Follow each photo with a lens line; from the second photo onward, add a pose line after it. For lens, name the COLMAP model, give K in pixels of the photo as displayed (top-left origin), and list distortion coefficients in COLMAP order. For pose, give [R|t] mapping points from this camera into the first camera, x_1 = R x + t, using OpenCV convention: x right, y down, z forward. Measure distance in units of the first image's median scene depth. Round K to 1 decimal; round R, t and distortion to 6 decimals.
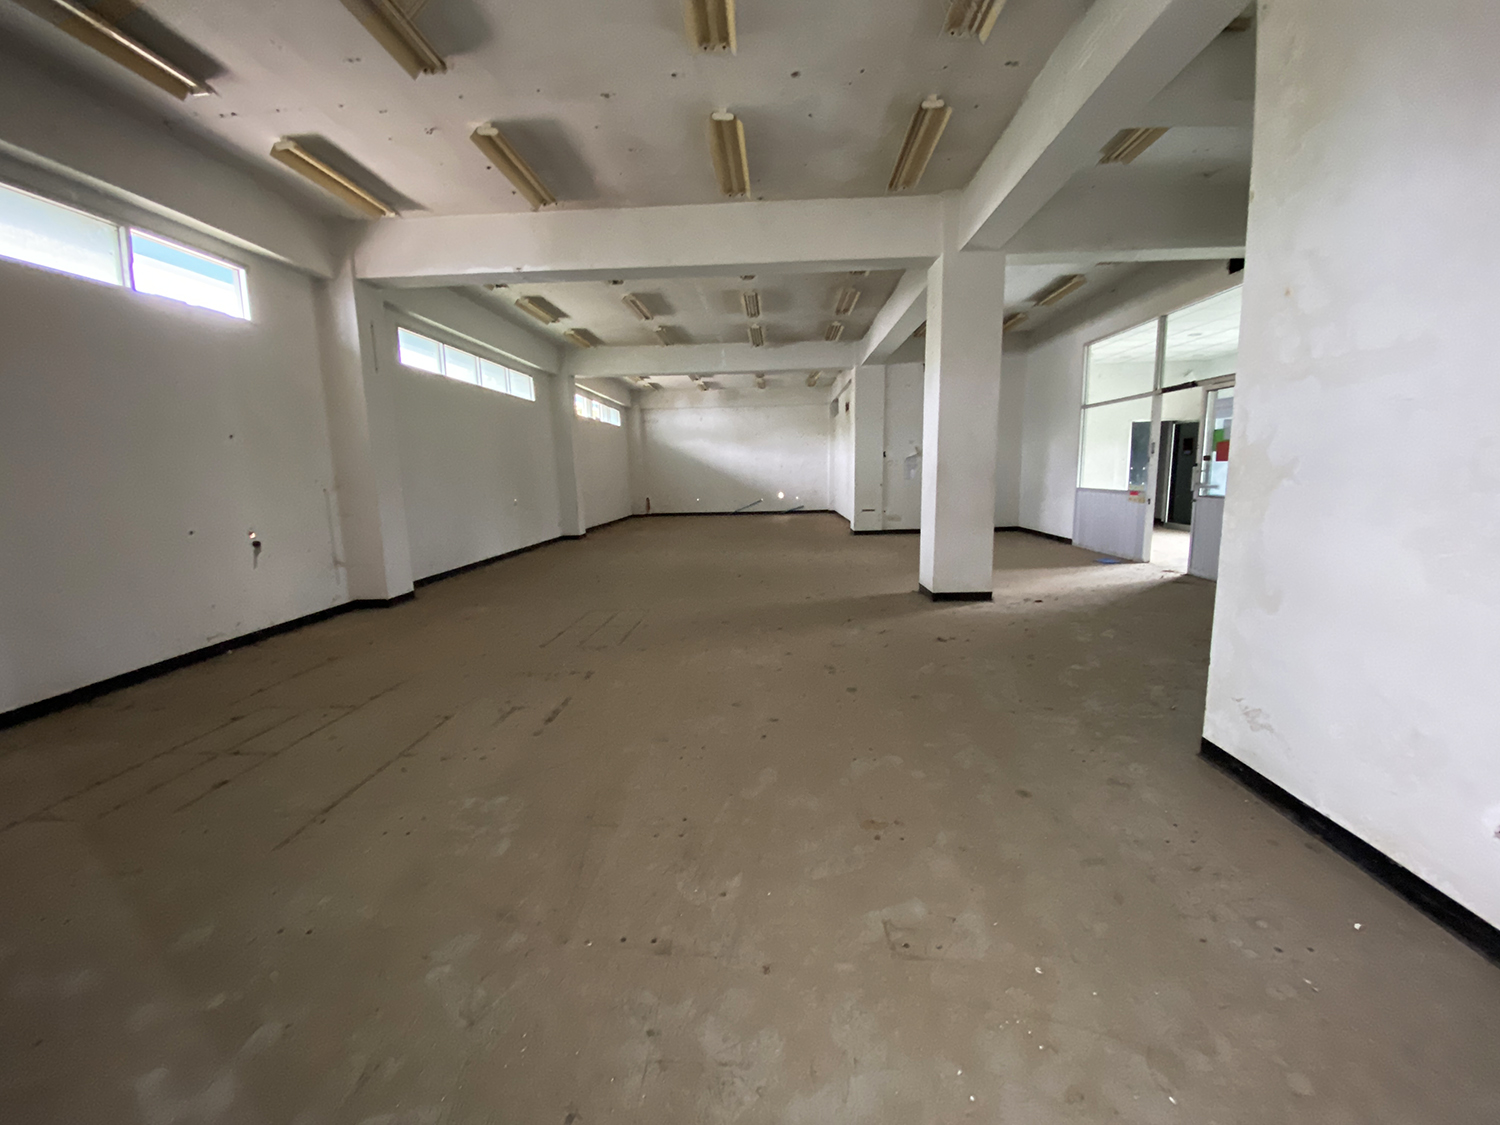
lens RADIAL K [[604.9, 0, 750.0], [0, 604.9, 562.5], [0, 0, 1]] dist [0.012594, -0.014543]
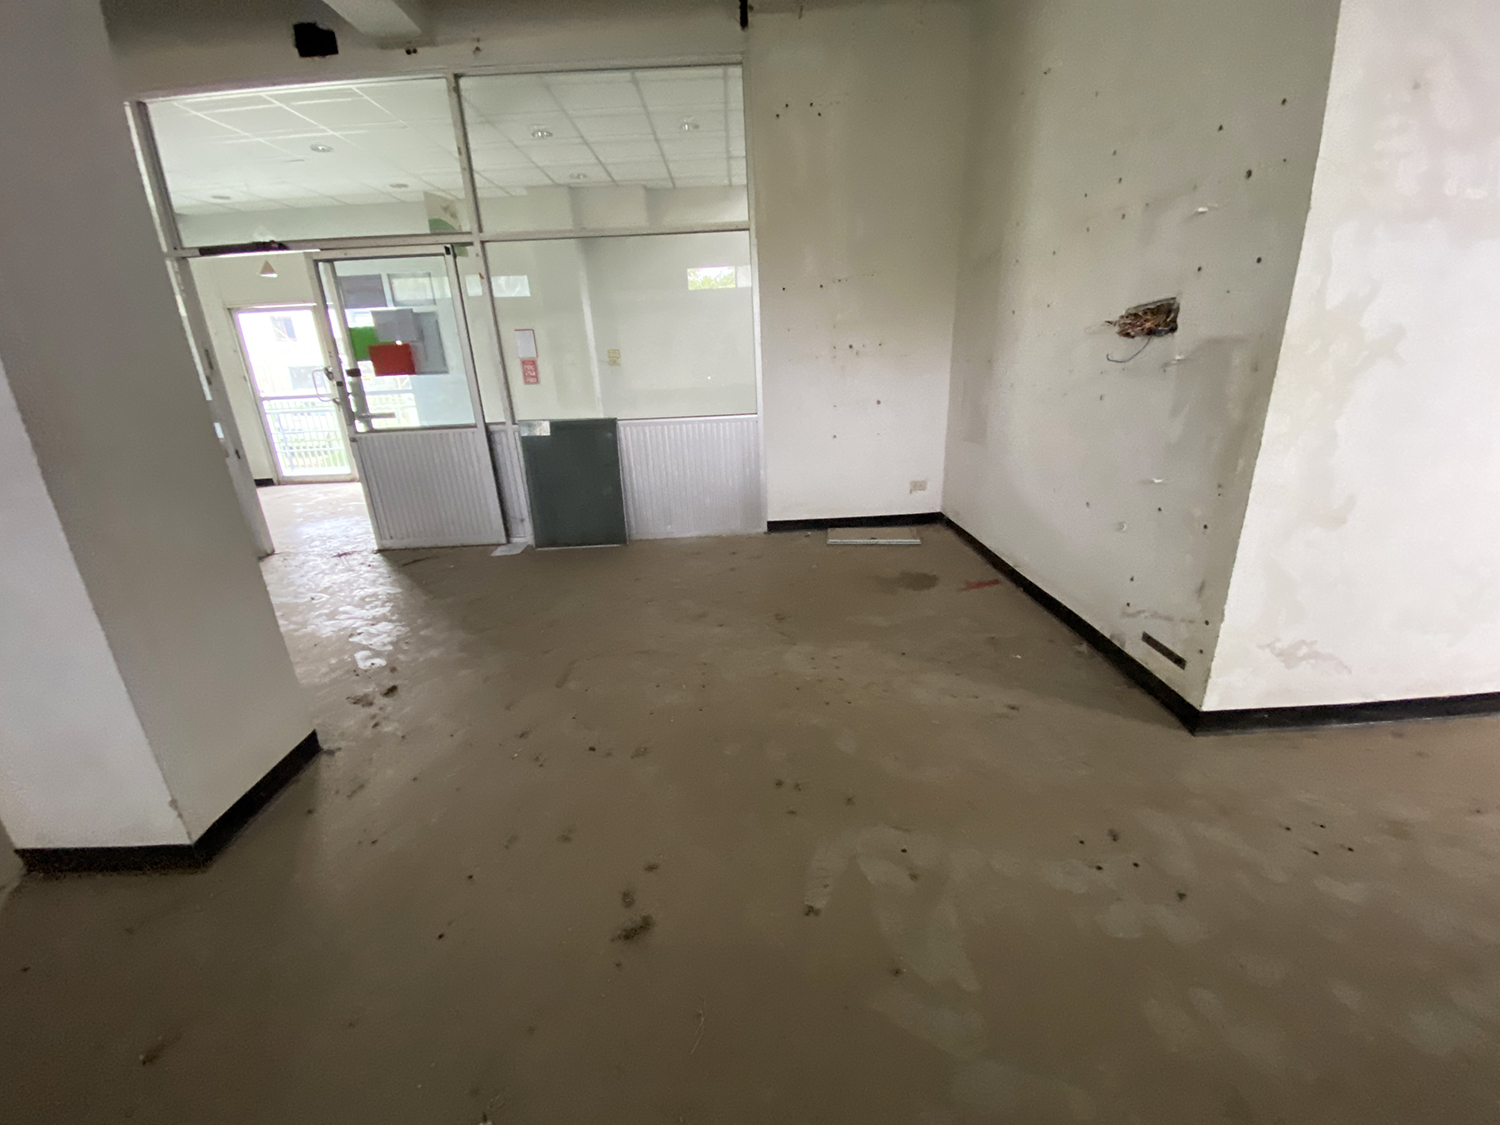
lens RADIAL K [[604.9, 0, 750.0], [0, 604.9, 562.5], [0, 0, 1]] dist [0.012594, -0.014543]
pose [[-0.066240, -0.300048, 0.951622, 0.038088], [0.197283, 0.930951, 0.307263, -0.085484], [-0.978106, 0.208092, -0.002472, 0.543849]]
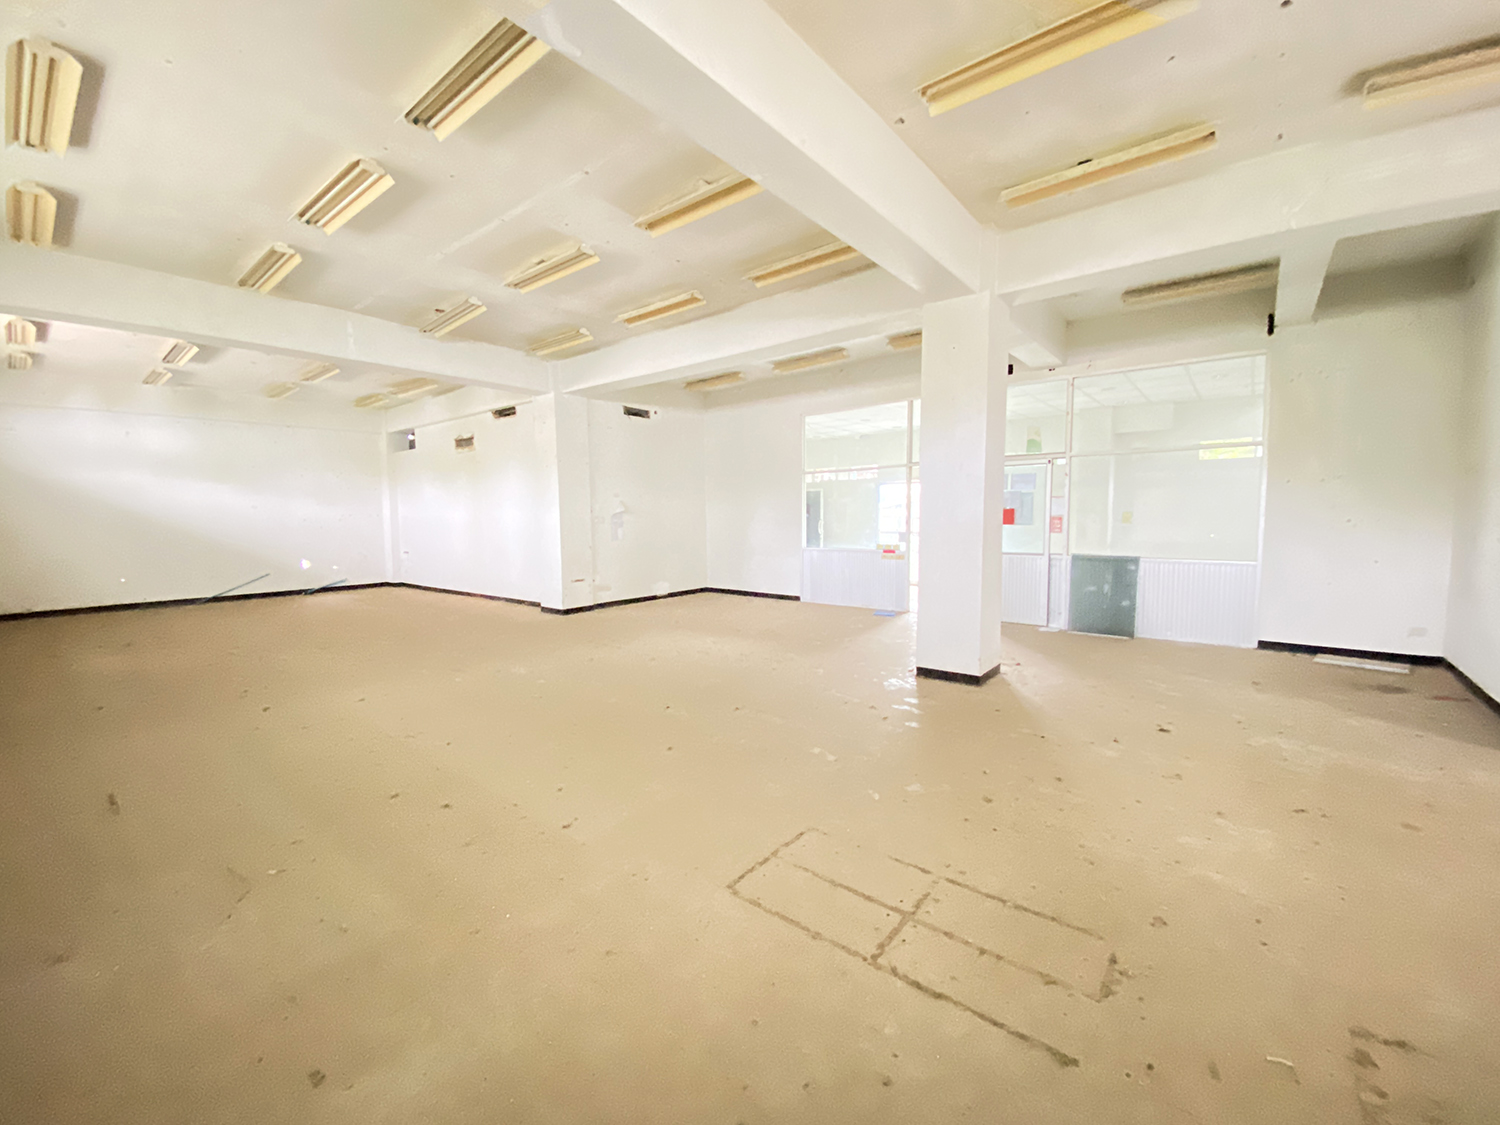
lens RADIAL K [[604.9, 0, 750.0], [0, 604.9, 562.5], [0, 0, 1]] dist [0.012594, -0.014543]
pose [[0.601010, -0.042747, 0.798097, -0.434004], [0.114476, 0.992877, -0.033027, -0.089589], [-0.791000, 0.111212, 0.601623, 0.555185]]
